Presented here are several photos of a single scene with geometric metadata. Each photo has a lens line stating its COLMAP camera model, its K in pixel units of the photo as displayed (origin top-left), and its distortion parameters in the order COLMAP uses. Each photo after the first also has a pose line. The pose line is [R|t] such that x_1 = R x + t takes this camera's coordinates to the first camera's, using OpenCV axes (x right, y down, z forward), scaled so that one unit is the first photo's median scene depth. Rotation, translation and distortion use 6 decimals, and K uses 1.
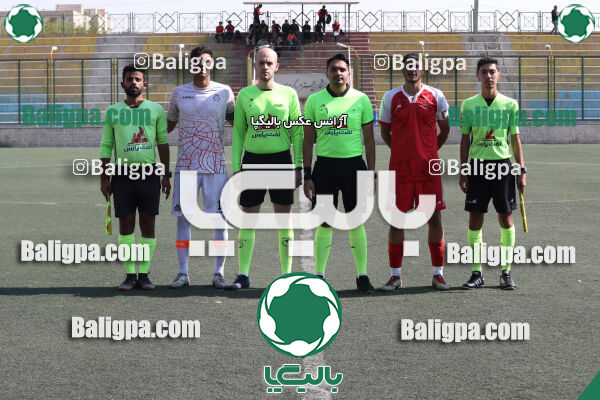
lens RADIAL K [[1209.6, 0, 322.3], [0, 1209.6, 200.4], [0, 0, 1]] dist [-1.287359, 0.008979]
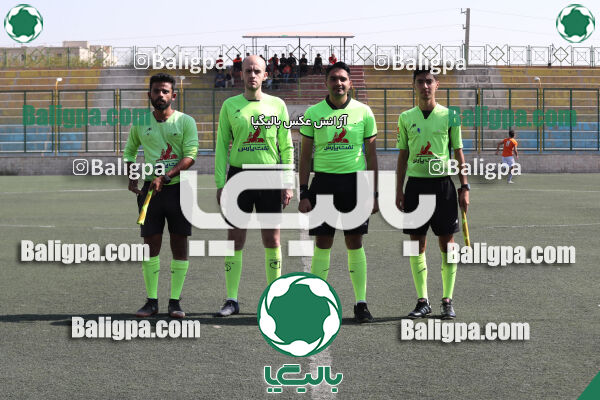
lens RADIAL K [[2077.1, 0, 300.0], [0, 2077.1, 200.0], [0, 0, 1]] dist [-3.032137, 0.447221]
pose [[0.999797, 0.009446, -0.017806, 0.017011], [-0.009275, 0.999910, 0.009672, -0.041965], [0.017896, -0.009505, 0.999795, -0.805912]]
